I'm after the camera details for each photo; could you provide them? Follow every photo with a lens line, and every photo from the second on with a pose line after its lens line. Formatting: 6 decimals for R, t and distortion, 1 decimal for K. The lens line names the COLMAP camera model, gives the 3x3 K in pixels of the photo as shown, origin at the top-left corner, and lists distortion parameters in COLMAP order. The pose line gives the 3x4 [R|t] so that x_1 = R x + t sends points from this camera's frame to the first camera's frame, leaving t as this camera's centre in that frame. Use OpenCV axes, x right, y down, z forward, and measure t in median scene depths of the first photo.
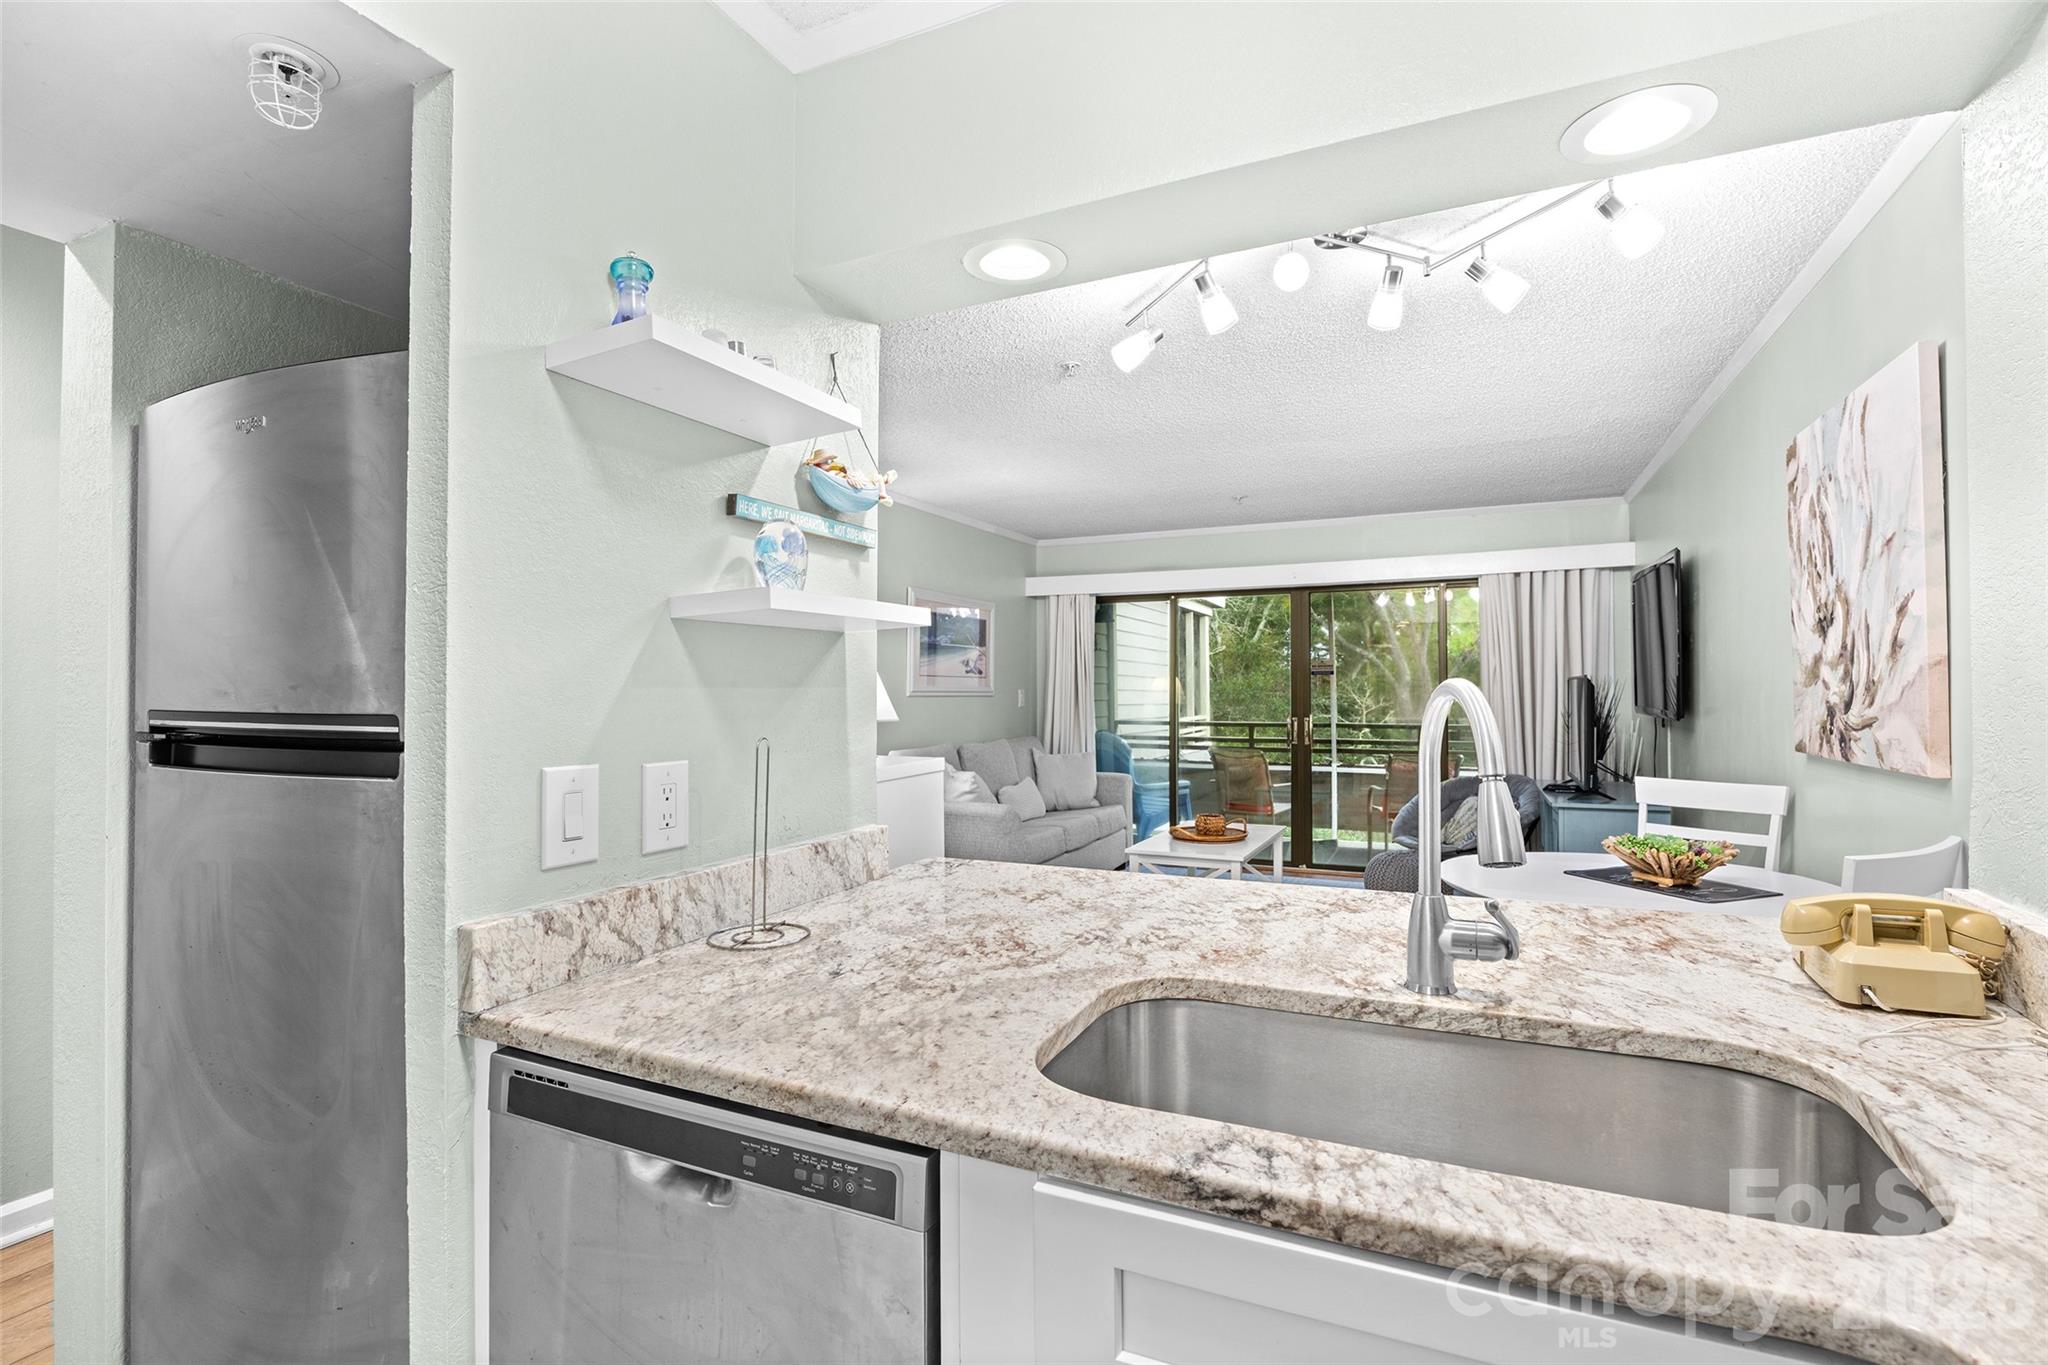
lens RADIAL K [[947.4, 0, 1021.7], [0, 947.4, 681.4], [0, 0, 1]] dist [-0.017074, 0.003033]
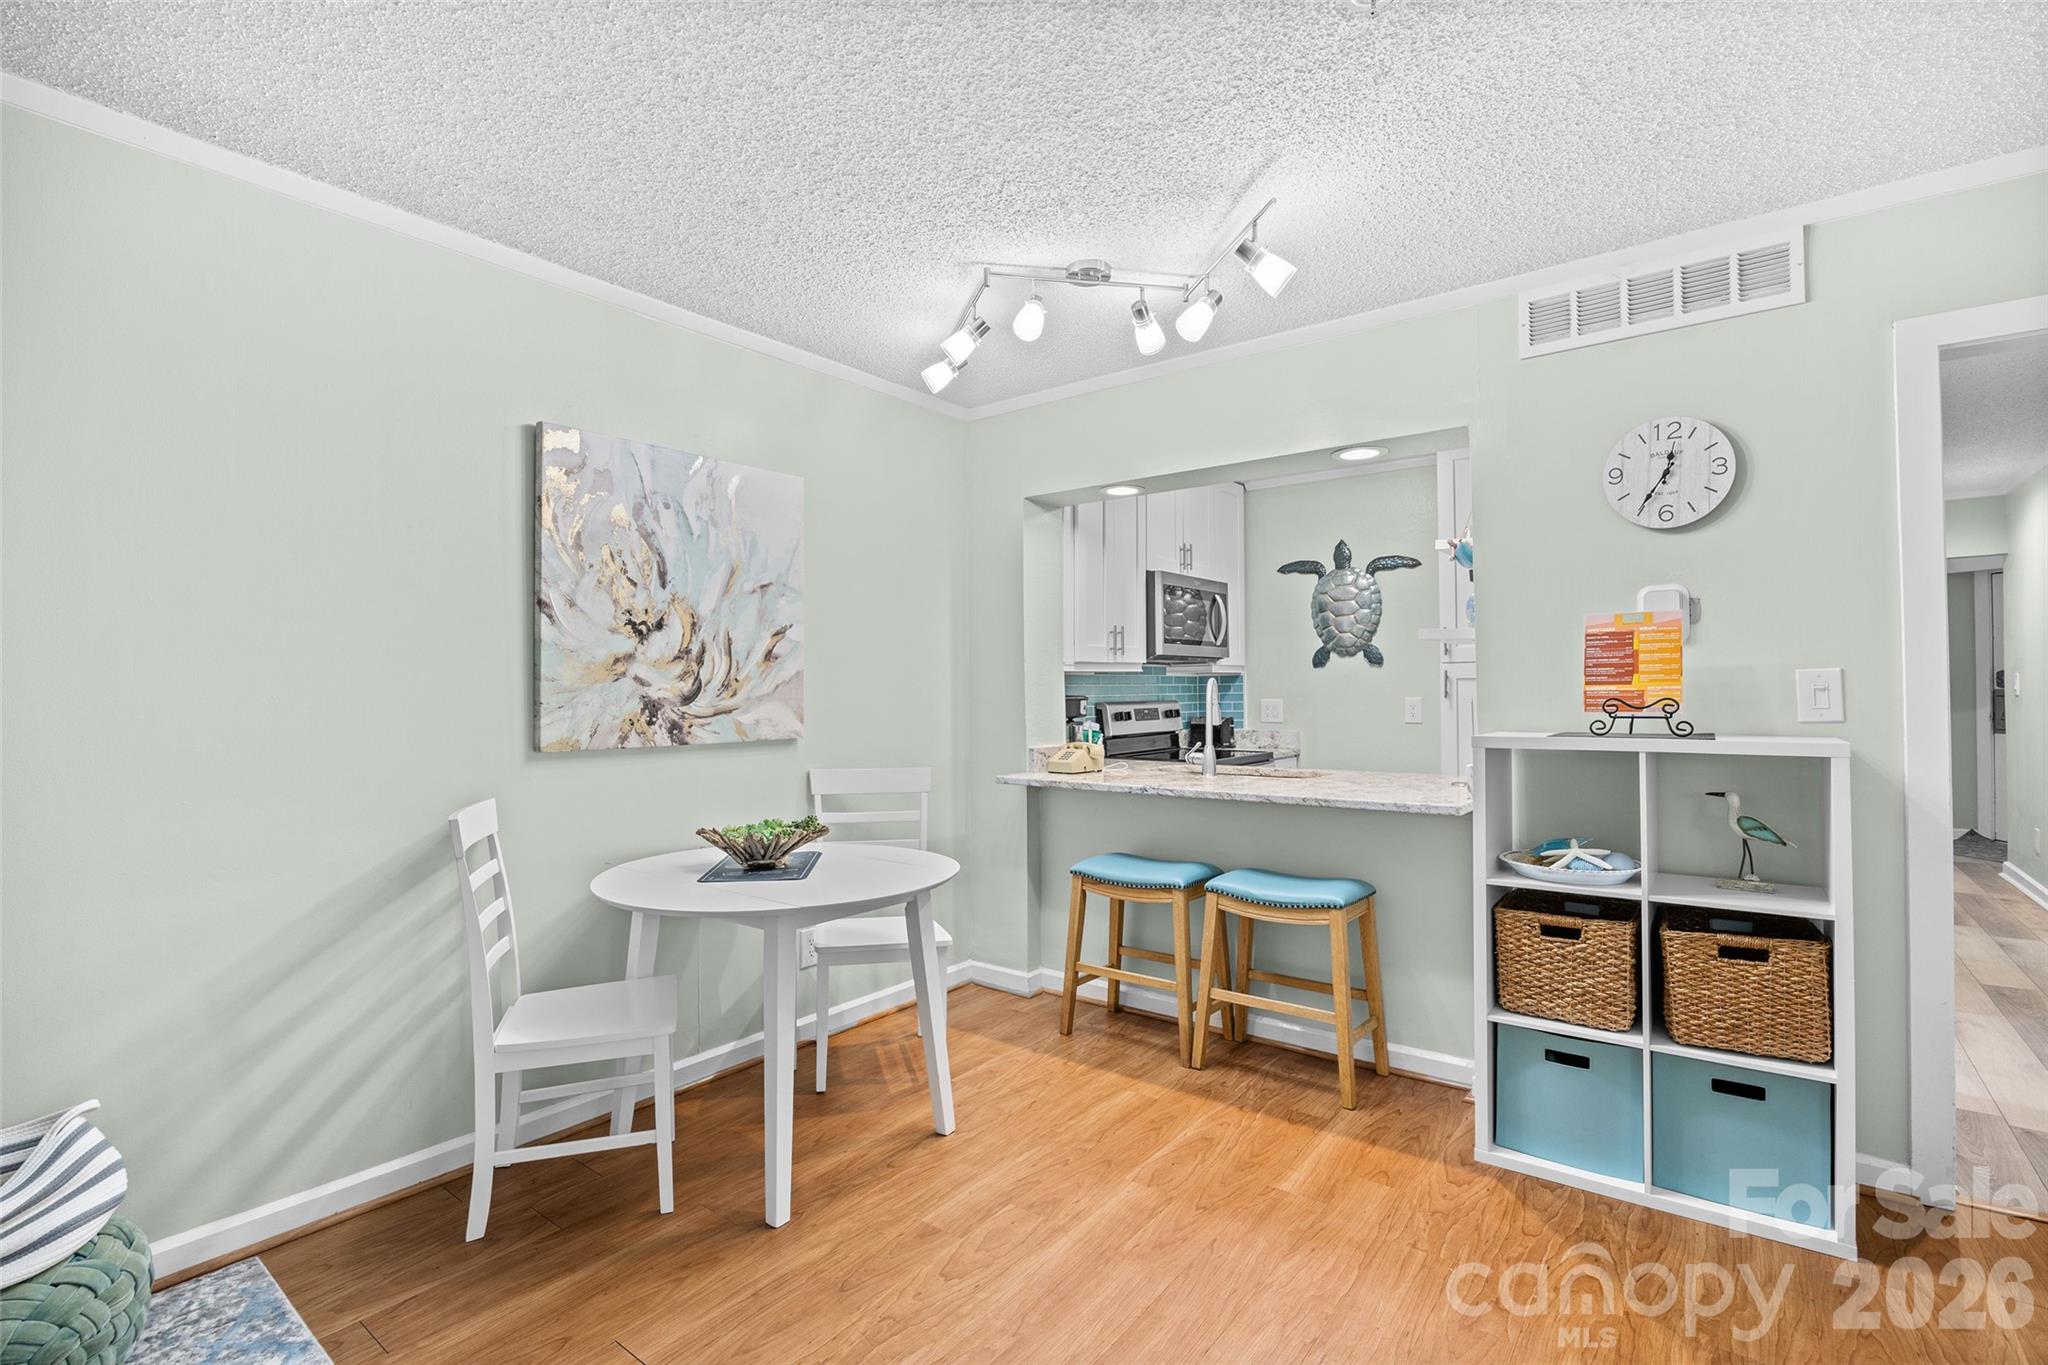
lens RADIAL K [[947.4, 0, 1020.2], [0, 947.4, 681.4], [0, 0, 1]] dist [-0.017074, 0.003033]
pose [[-0.977422, 0.015469, 0.210731, 0.103164], [0.010713, 0.999662, -0.023693, 0.020787], [-0.211027, -0.020901, -0.977257, 1.196993]]
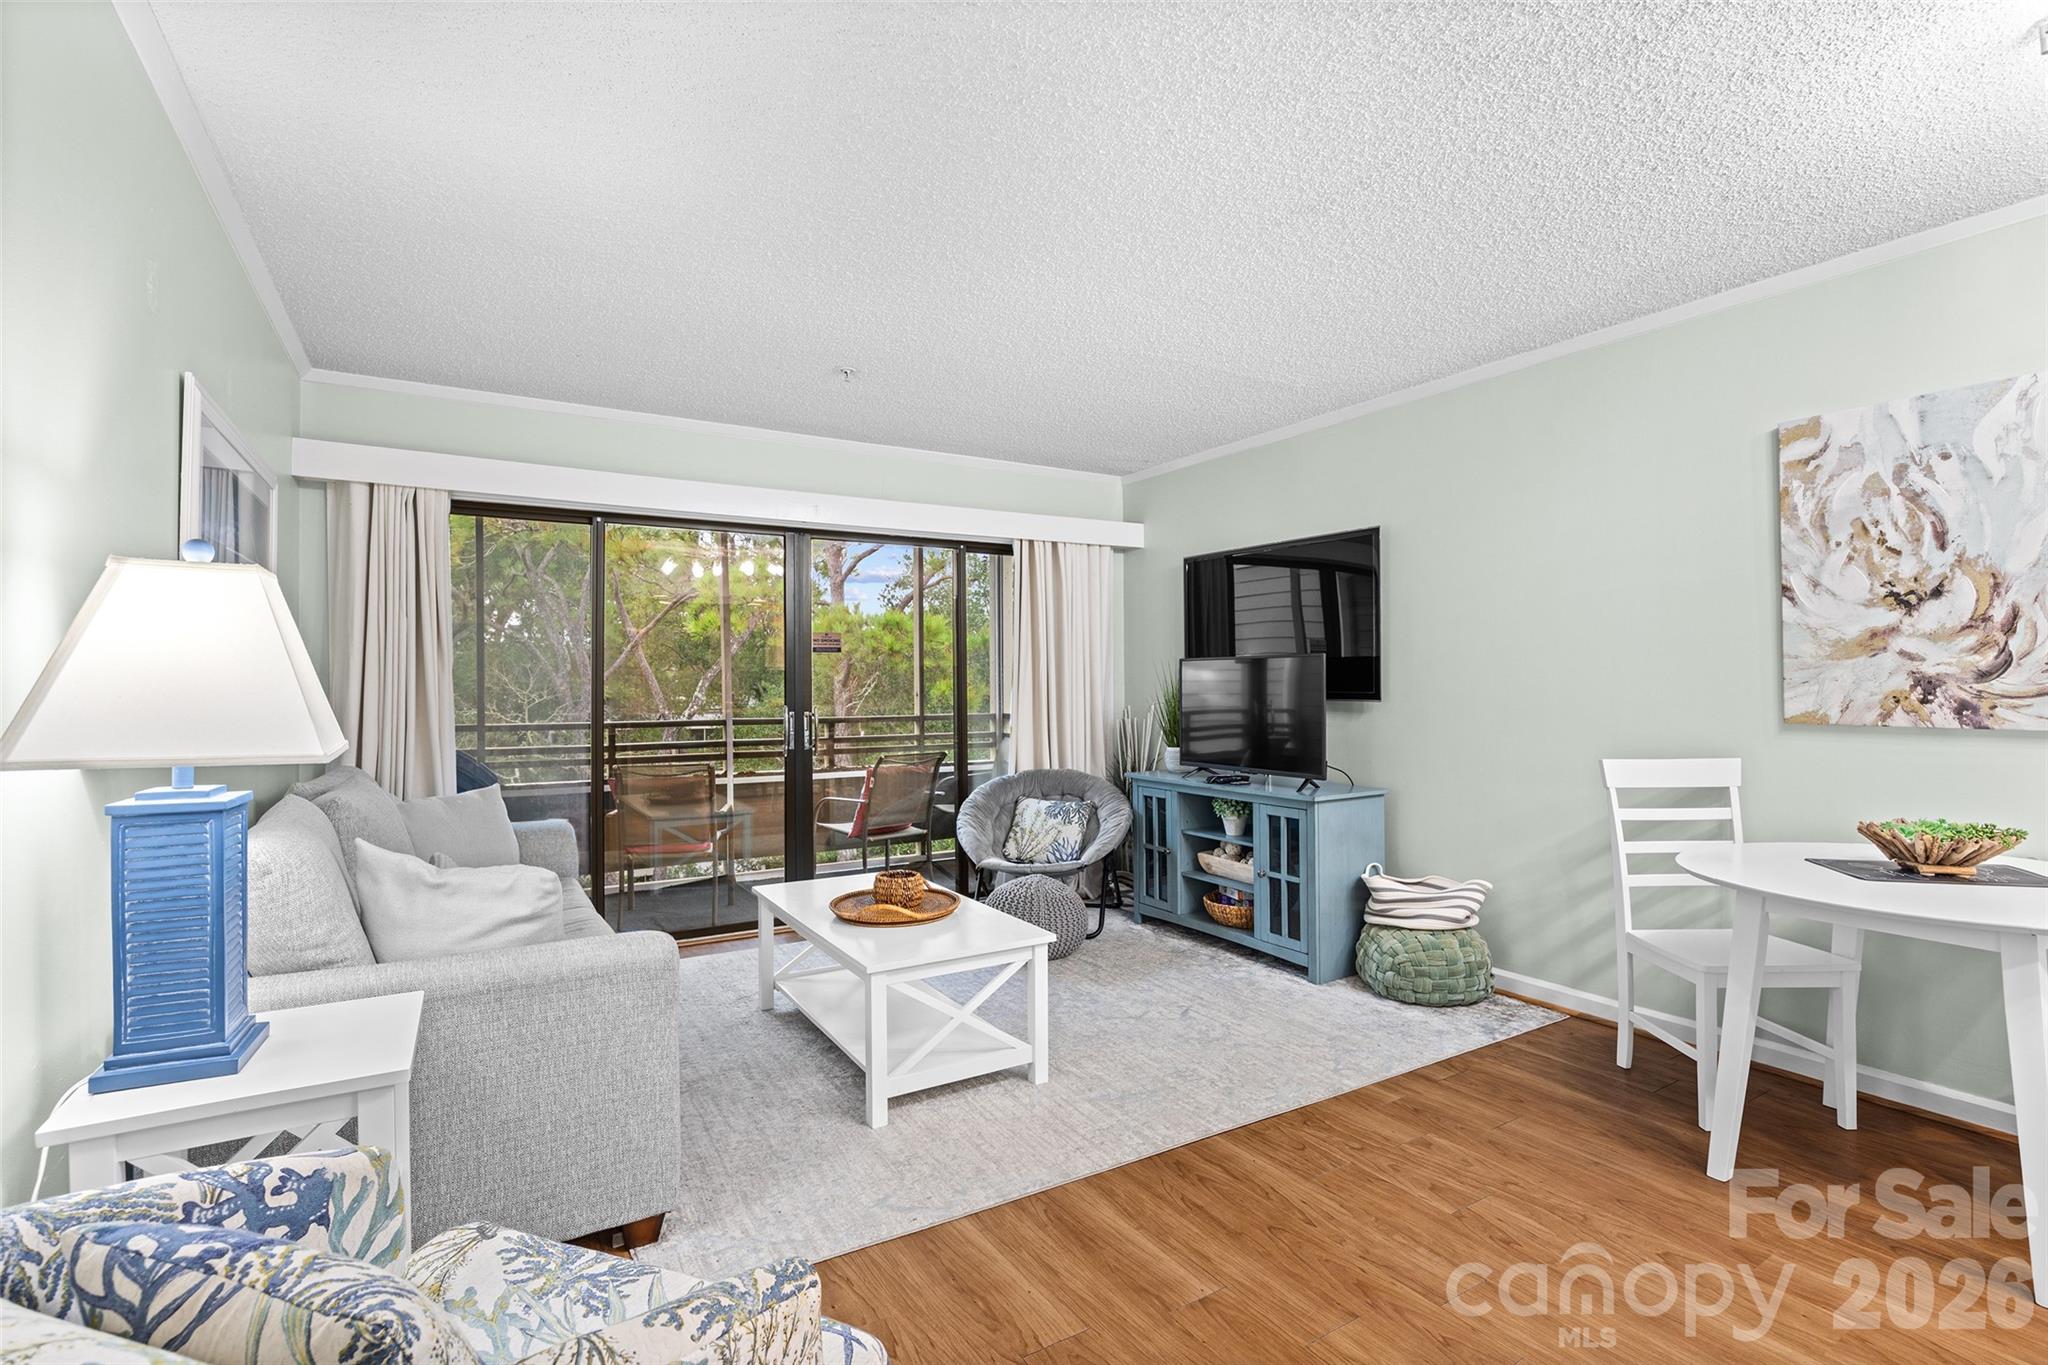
lens RADIAL K [[947.4, 0, 1028.8], [0, 947.4, 676.6], [0, 0, 1]] dist [-0.017074, 0.003033]
pose [[0.543303, 0.004681, 0.839523, -0.328453], [-0.005094, 0.999984, -0.002278, 0.020044], [-0.839521, -0.003039, 0.543319, 0.747763]]
